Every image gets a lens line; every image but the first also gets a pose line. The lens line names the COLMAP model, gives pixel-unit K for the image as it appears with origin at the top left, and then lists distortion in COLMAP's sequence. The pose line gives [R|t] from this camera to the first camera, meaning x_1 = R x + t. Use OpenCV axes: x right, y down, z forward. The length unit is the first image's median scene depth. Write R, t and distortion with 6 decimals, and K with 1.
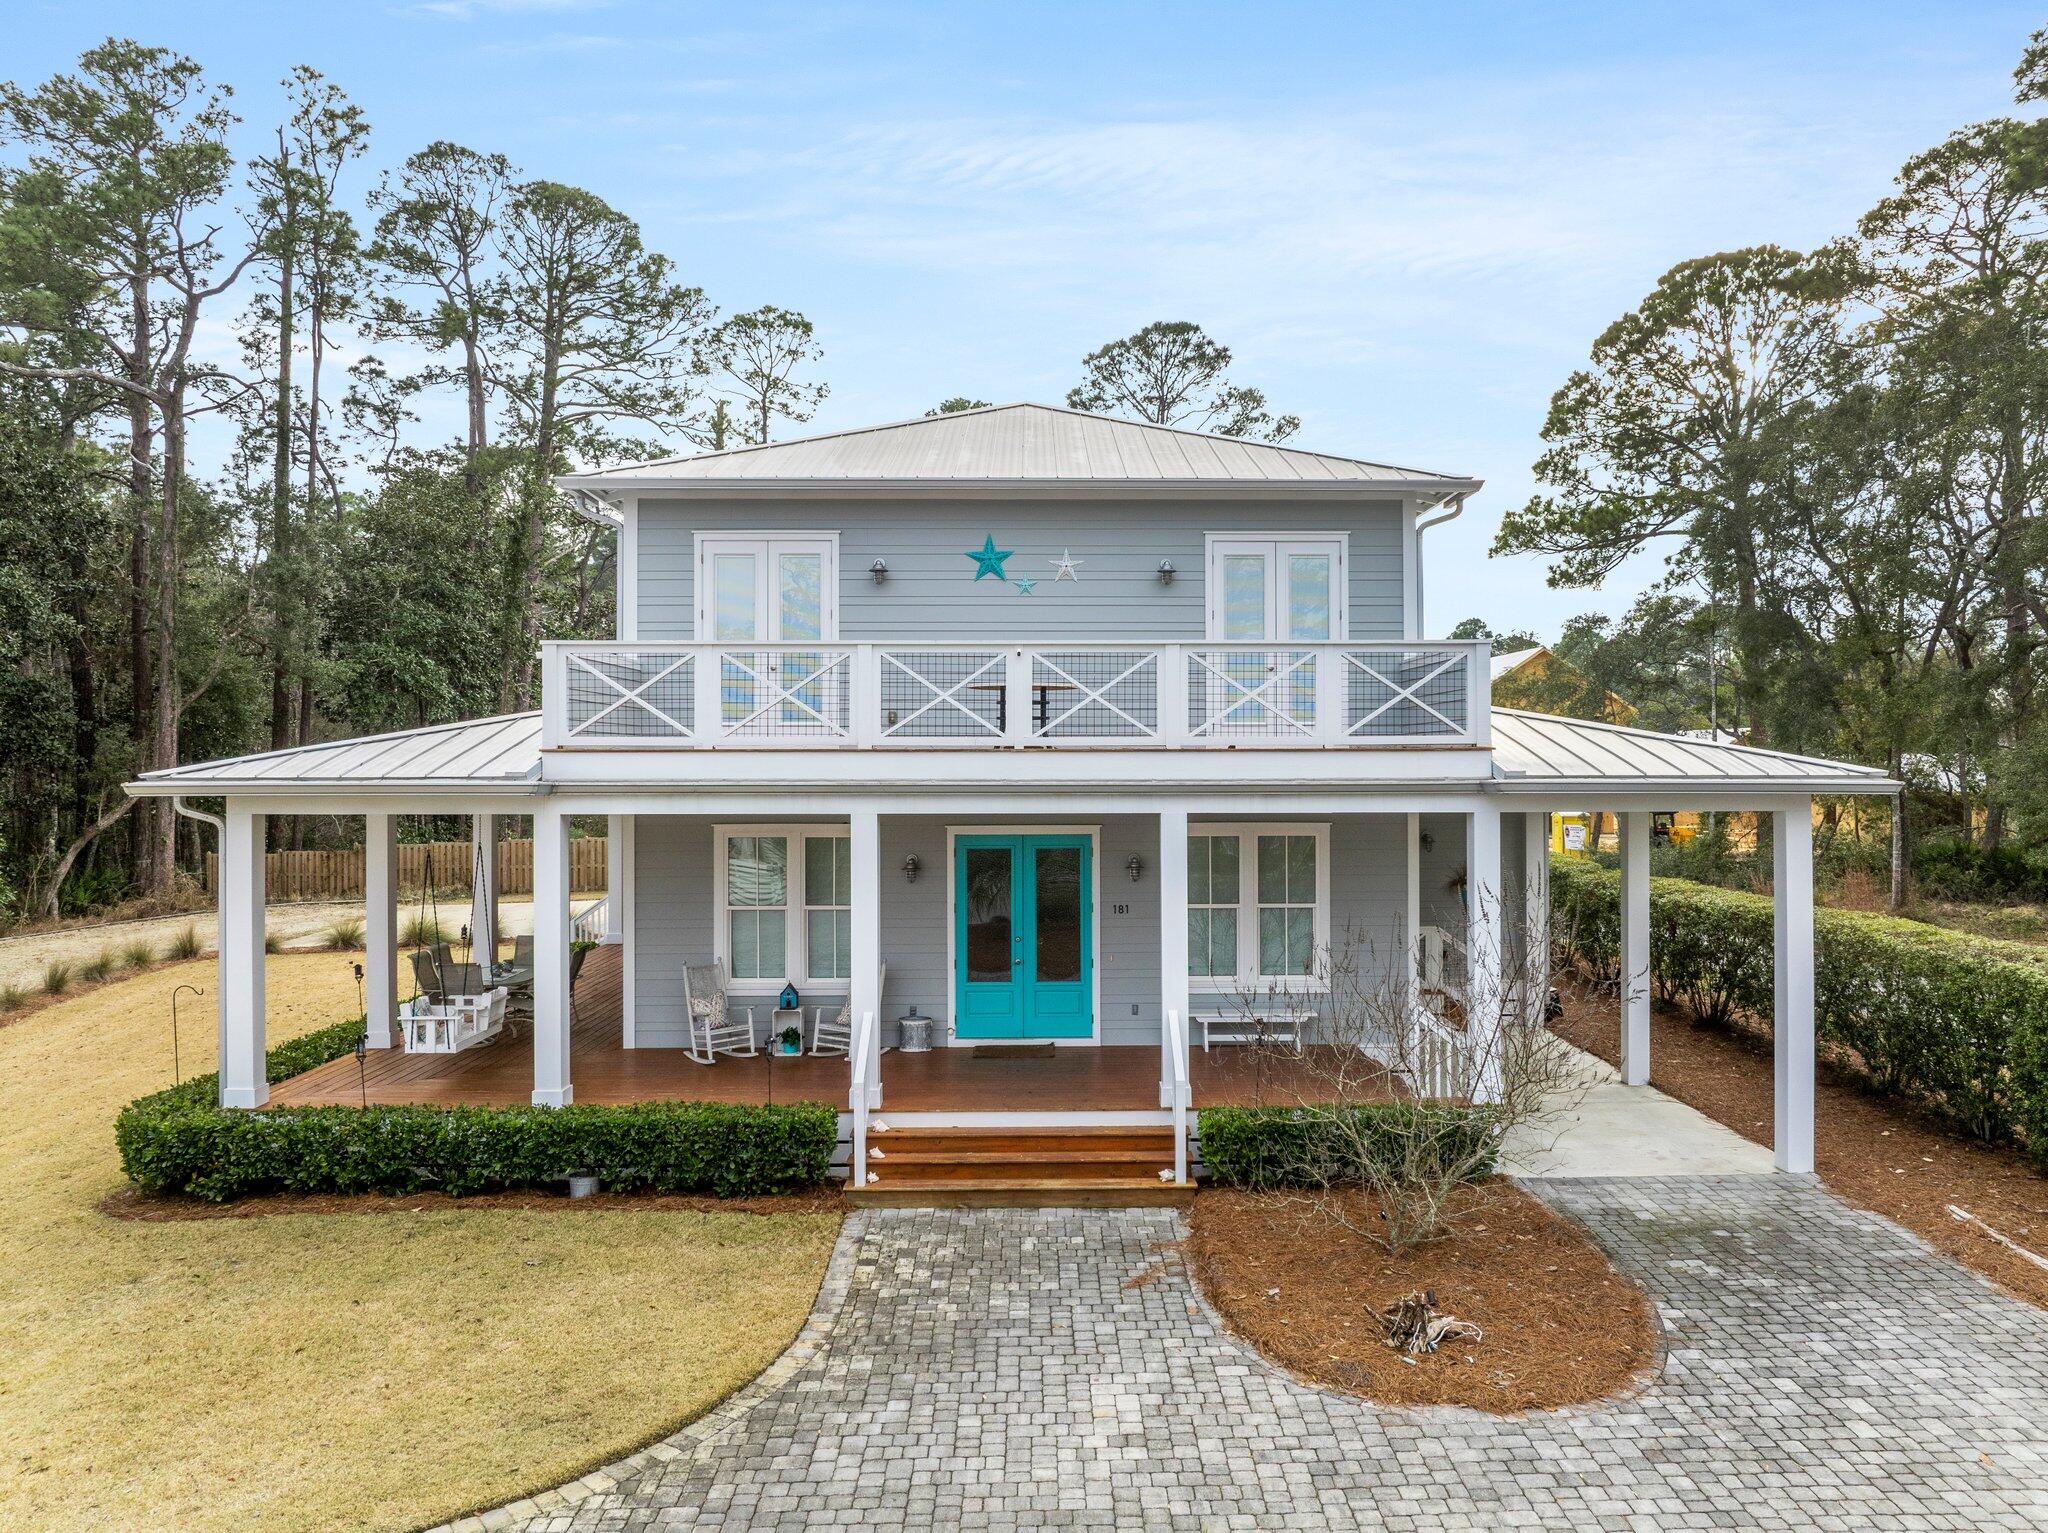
lens RADIAL K [[1485.6, 0, 1062.5], [0, 1485.6, 715.6], [0, 0, 1]] dist [-0.065662, 0.035313]
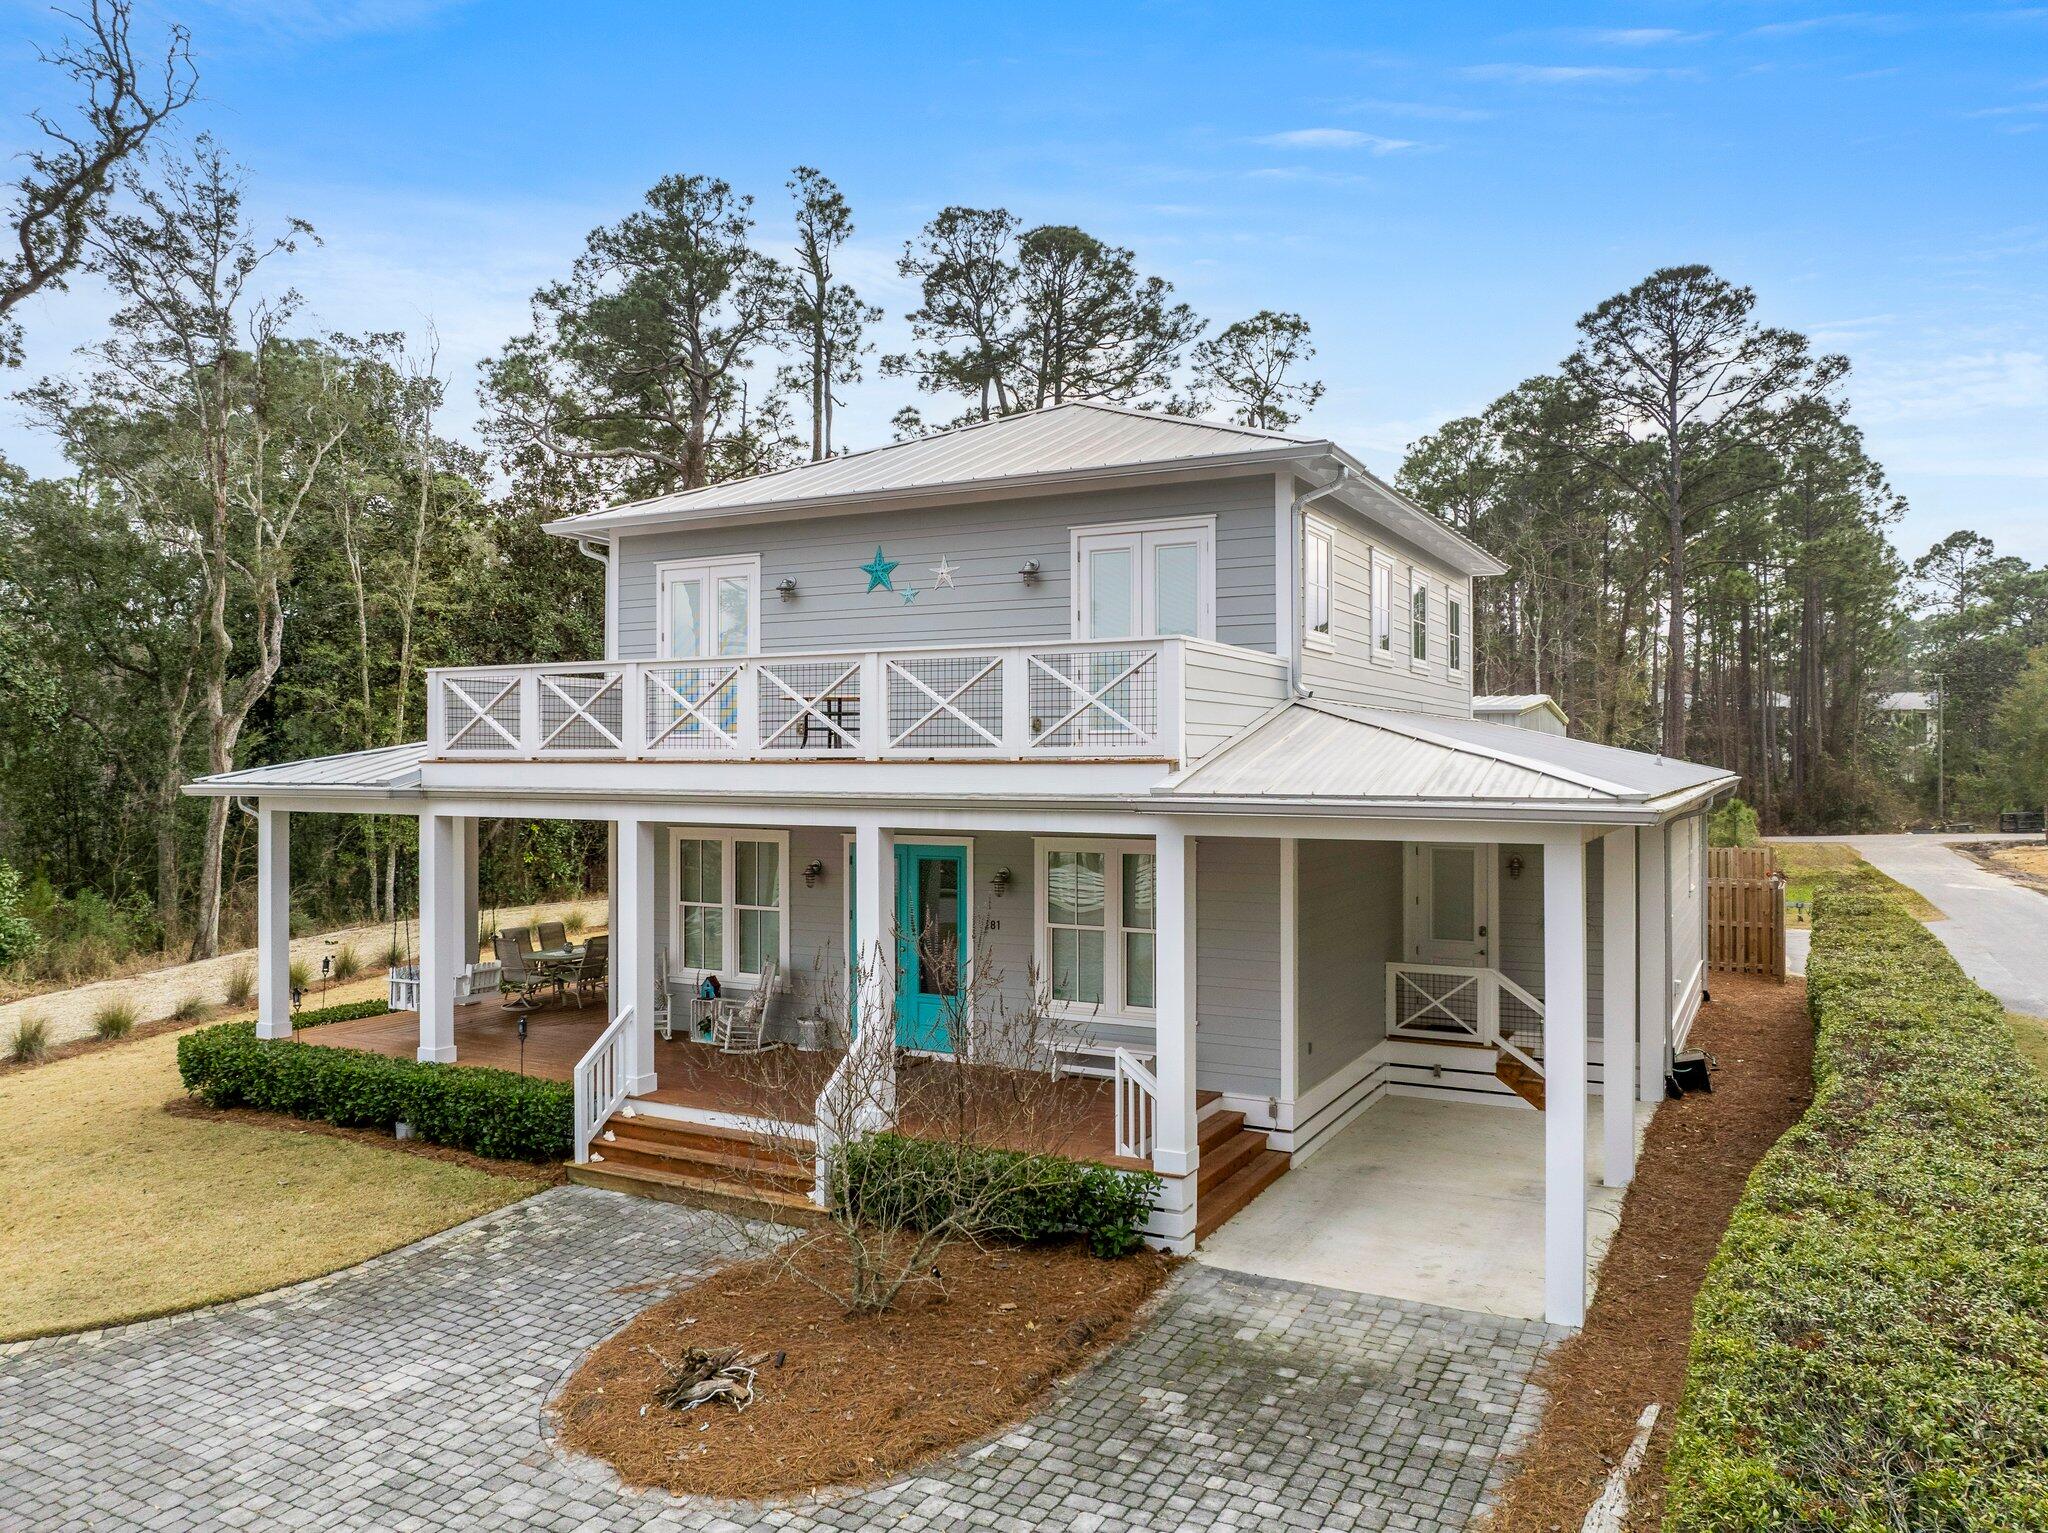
lens RADIAL K [[1485.6, 0, 1062.5], [0, 1485.6, 715.6], [0, 0, 1]] dist [-0.065662, 0.035313]
pose [[0.870005, -0.014648, -0.492825, 0.737101], [0.014255, 0.999888, -0.004553, -0.000940], [0.492837, -0.003064, 0.870116, 0.244228]]
